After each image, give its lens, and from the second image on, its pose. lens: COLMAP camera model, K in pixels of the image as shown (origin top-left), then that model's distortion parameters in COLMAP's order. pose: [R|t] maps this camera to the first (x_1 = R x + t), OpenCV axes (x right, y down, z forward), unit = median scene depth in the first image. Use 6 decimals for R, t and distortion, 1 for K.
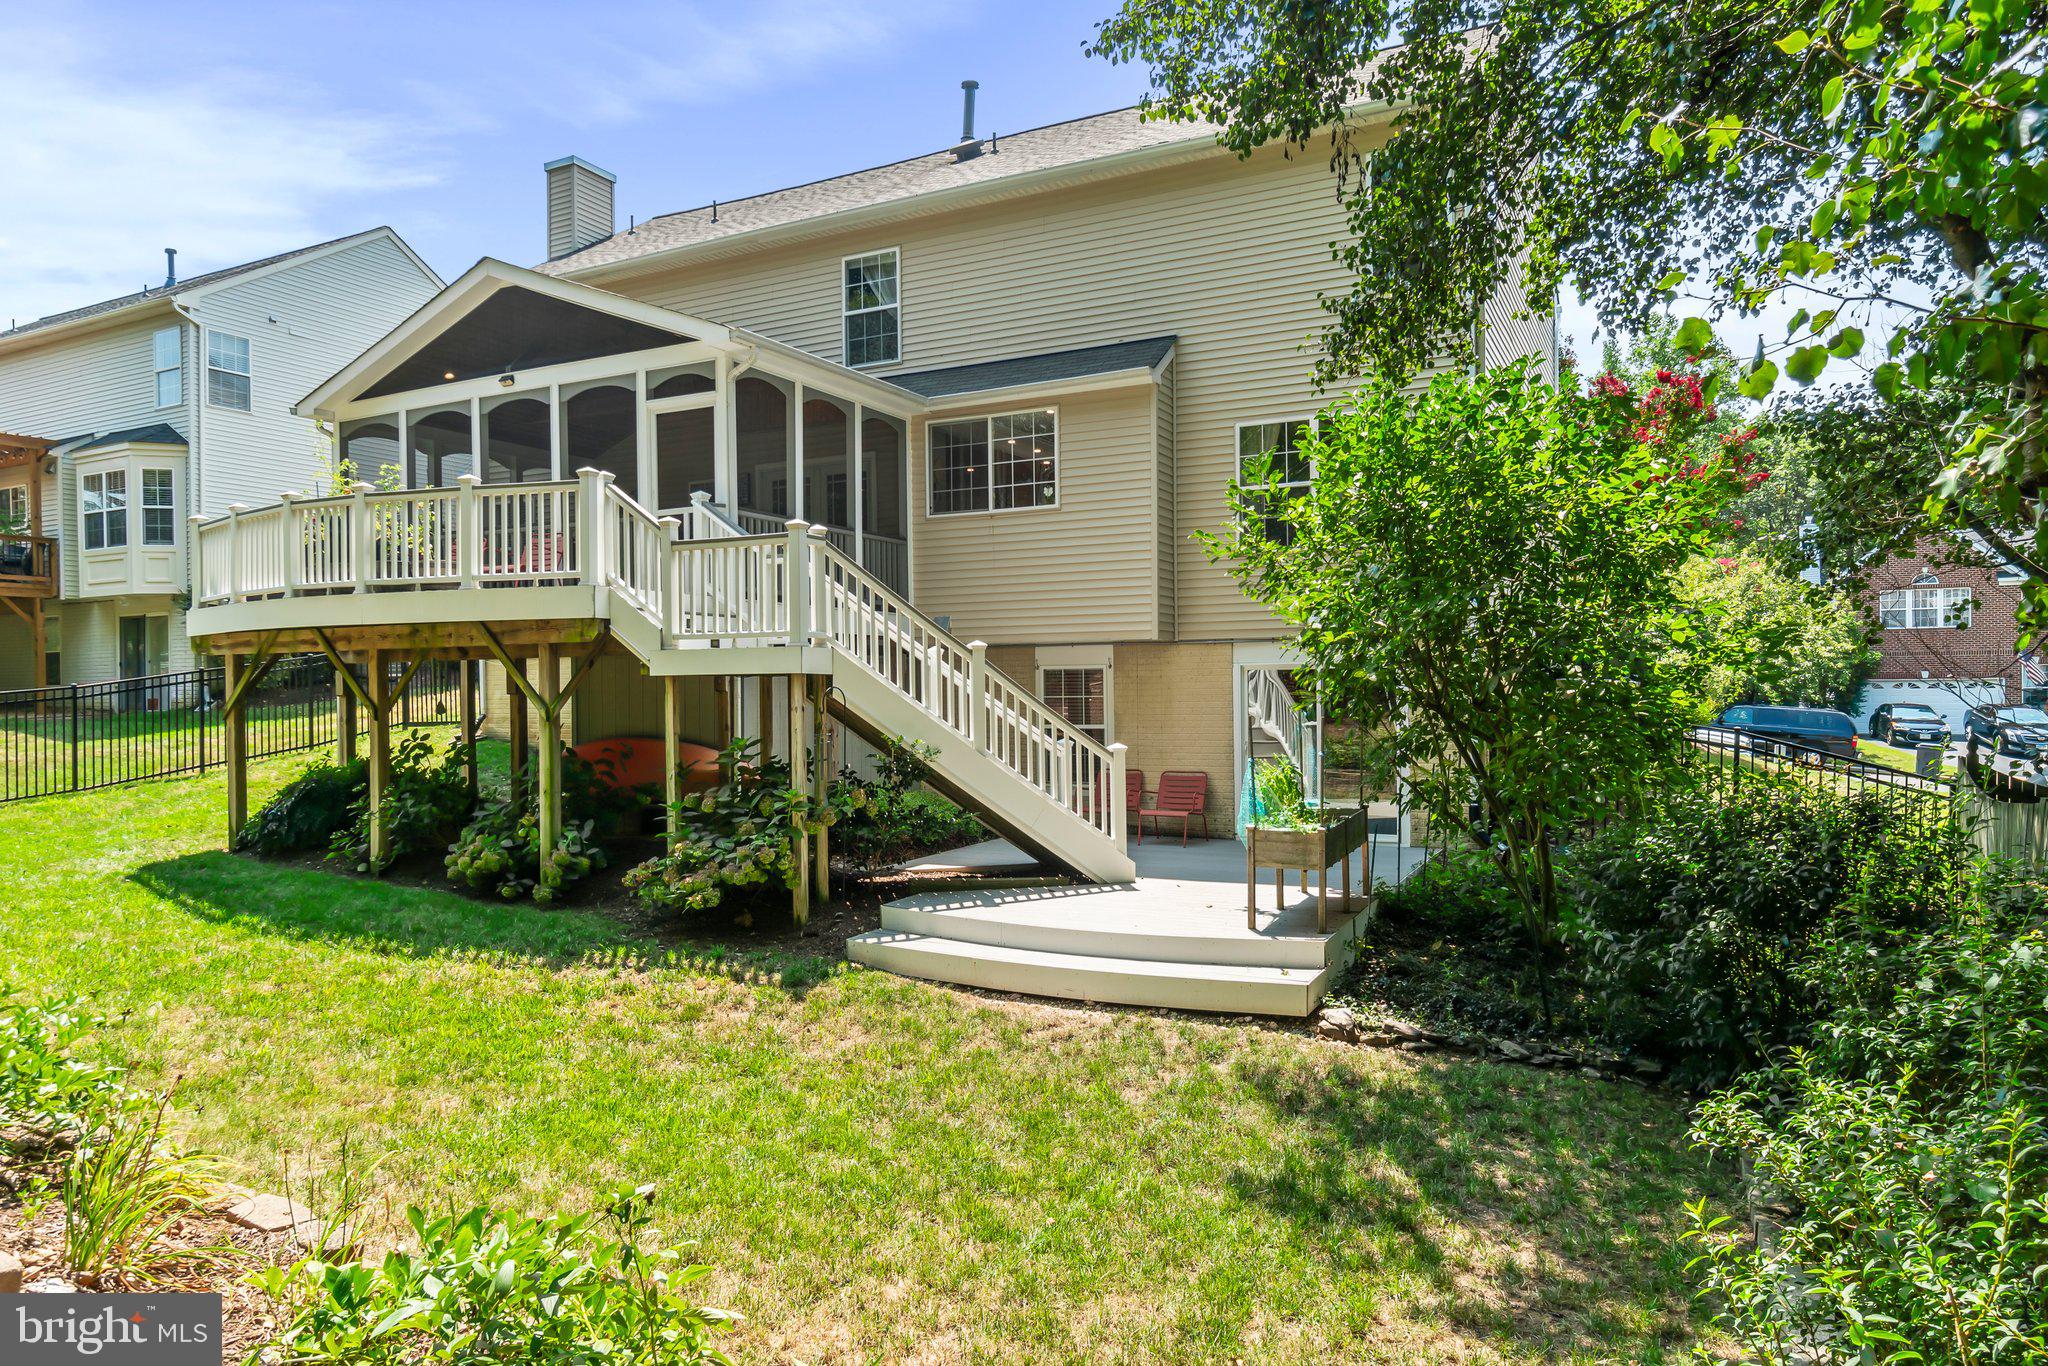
lens RADIAL K [[1357.4, 0, 1025.6], [0, 1357.4, 684.0], [0, 0, 1]] dist [0.057326, -0.073654]
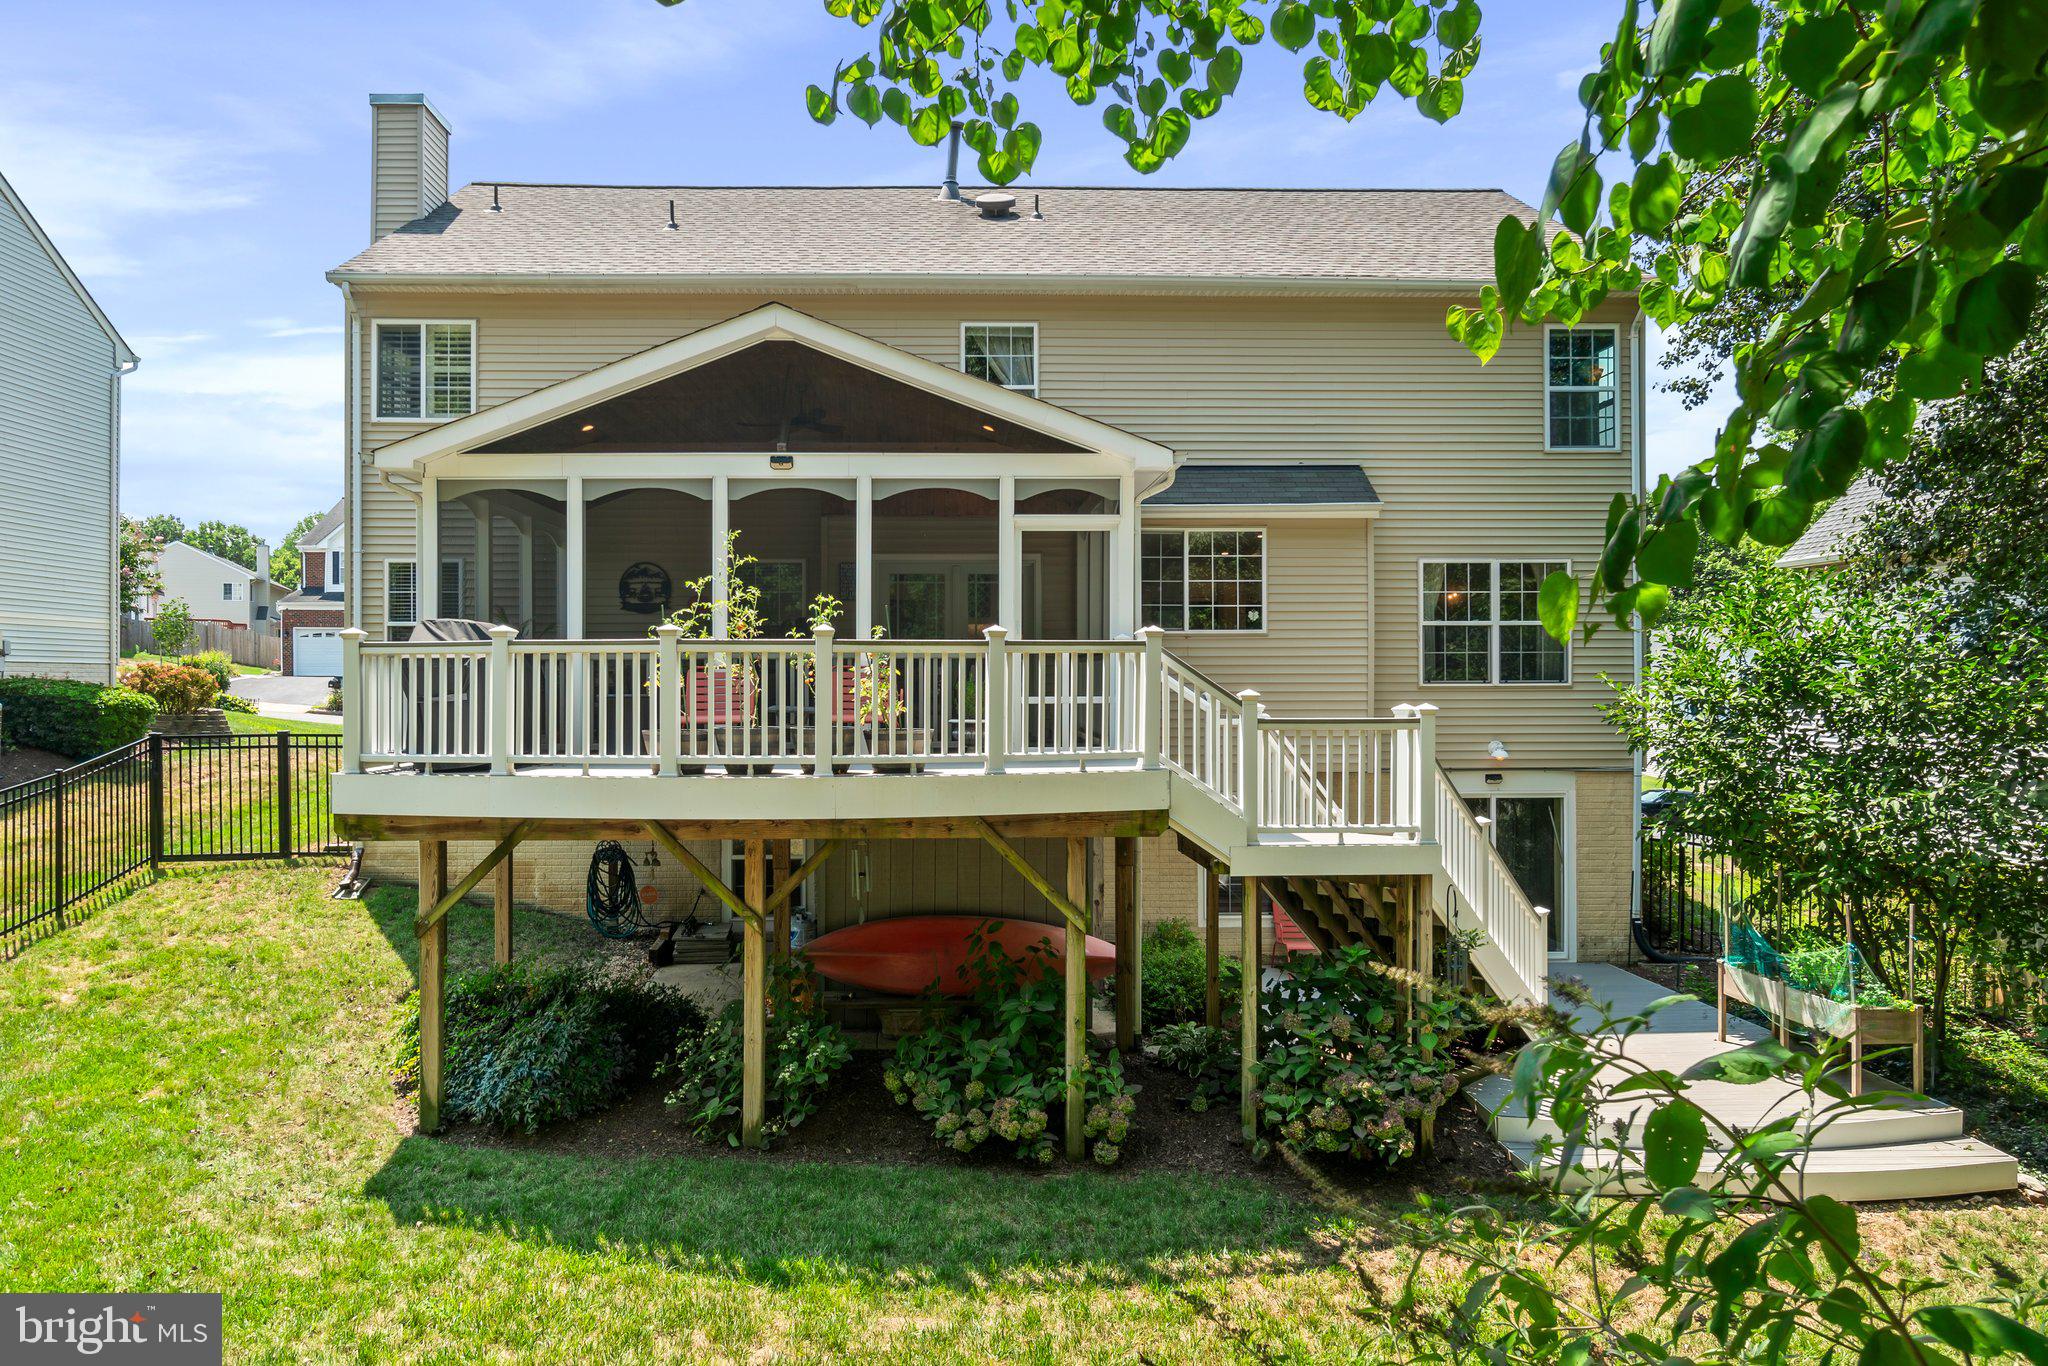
lens RADIAL K [[1357.4, 0, 1025.6], [0, 1357.4, 684.0], [0, 0, 1]] dist [0.057326, -0.073654]
pose [[0.862701, 0.006482, 0.505673, -0.687486], [-0.010187, 0.999938, 0.004561, -0.108176], [-0.505612, -0.009086, 0.862713, 0.282644]]
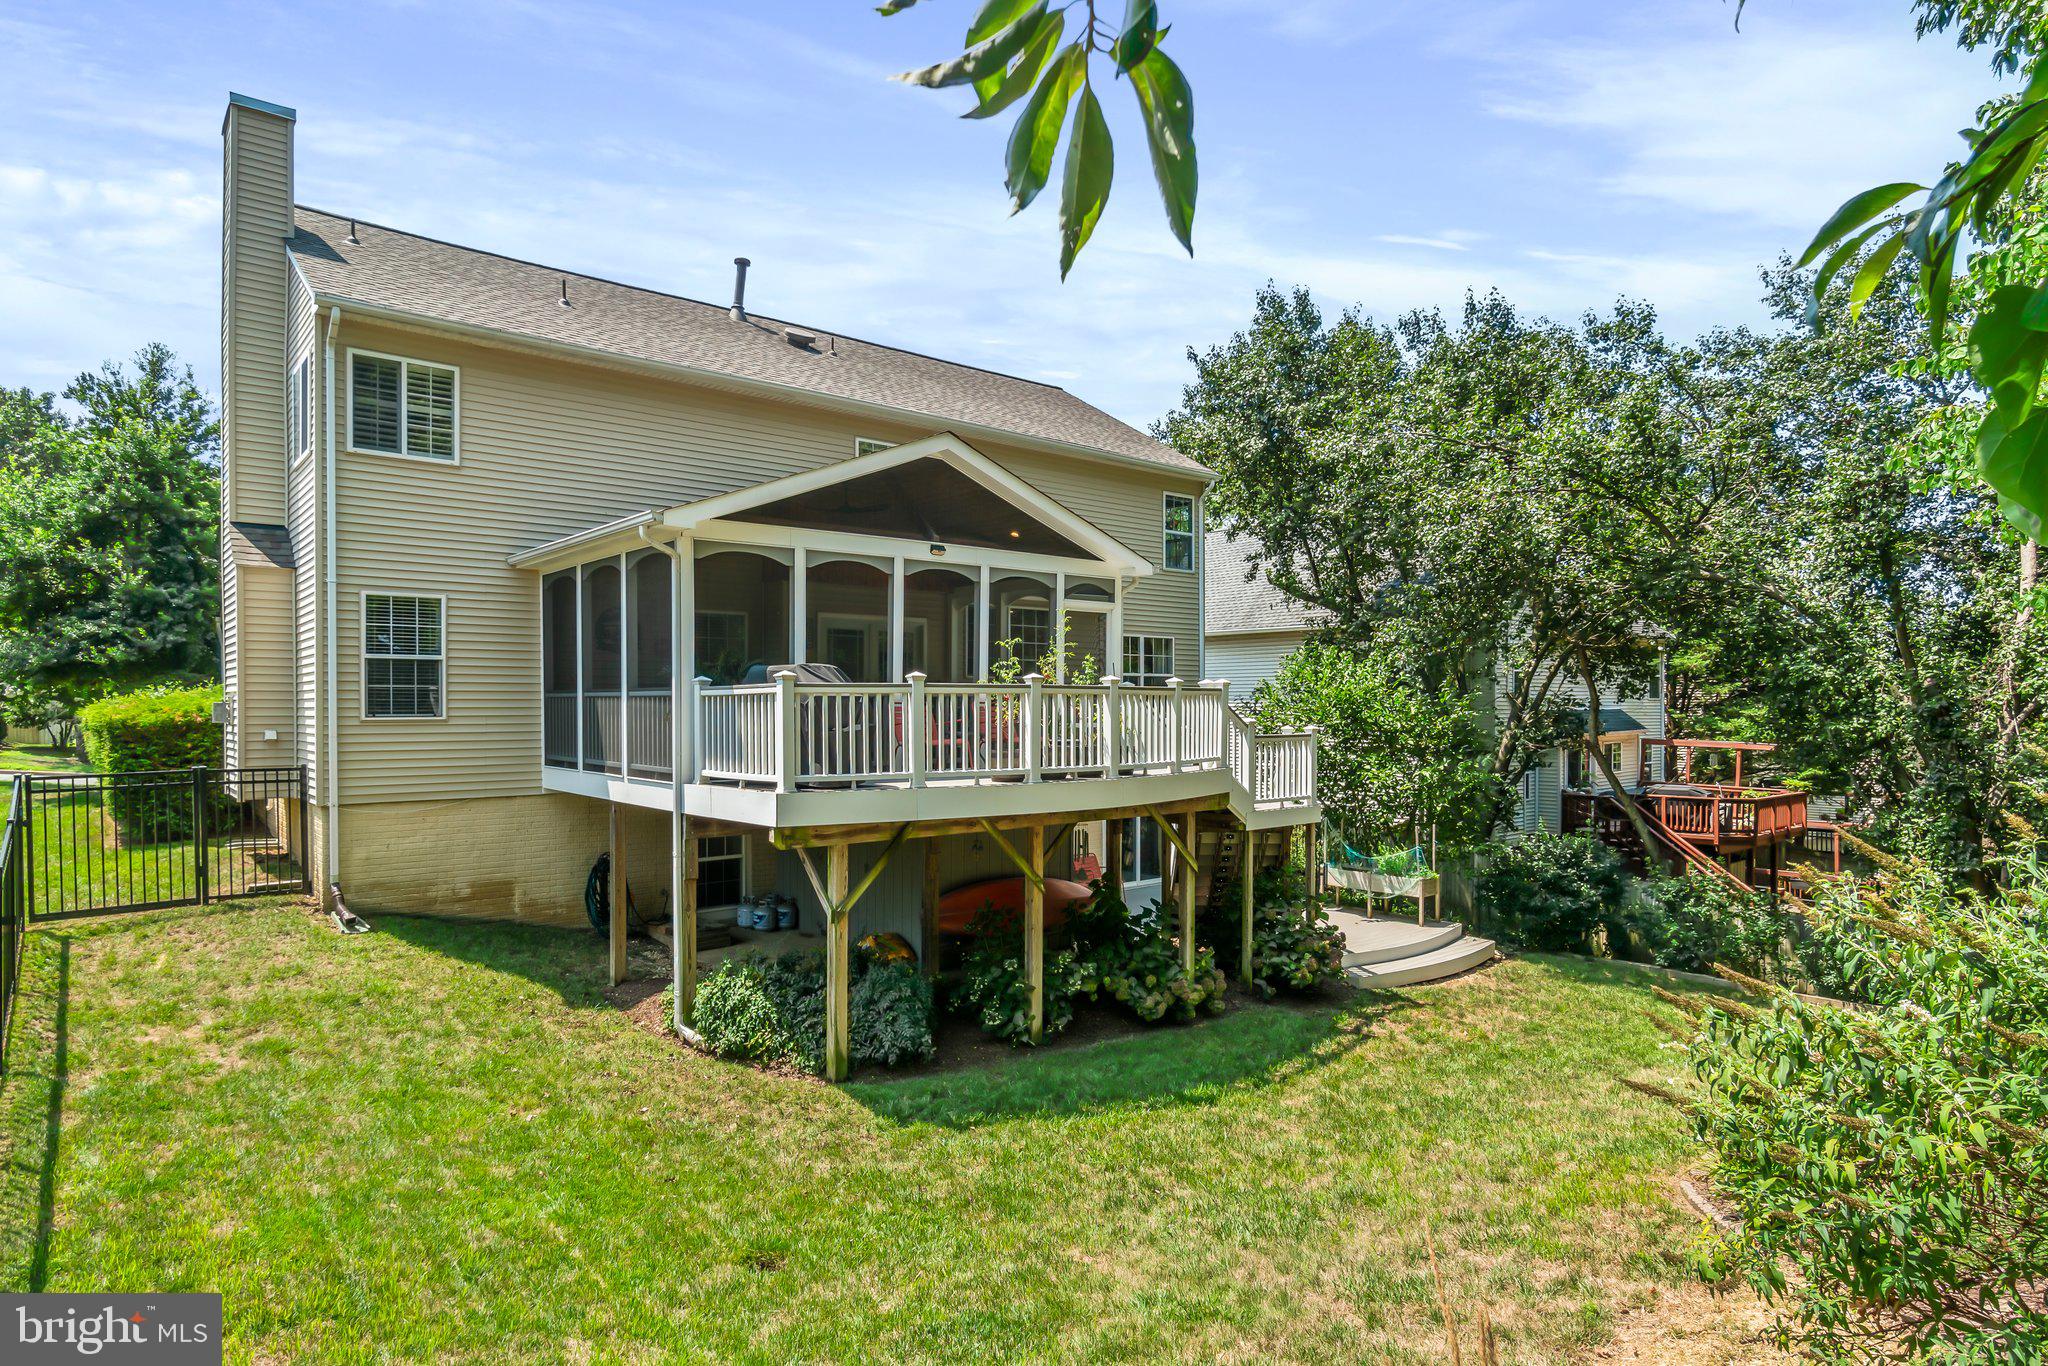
lens RADIAL K [[1143.8, 0, 1028.7], [0, 1143.8, 686.3], [0, 0, 1]] dist [0.008004, -0.001455]
pose [[0.344086, 0.028461, 0.938507, -1.230808], [-0.004688, 0.999580, -0.028594, -0.101032], [-0.938927, 0.005439, 0.344075, 0.680916]]
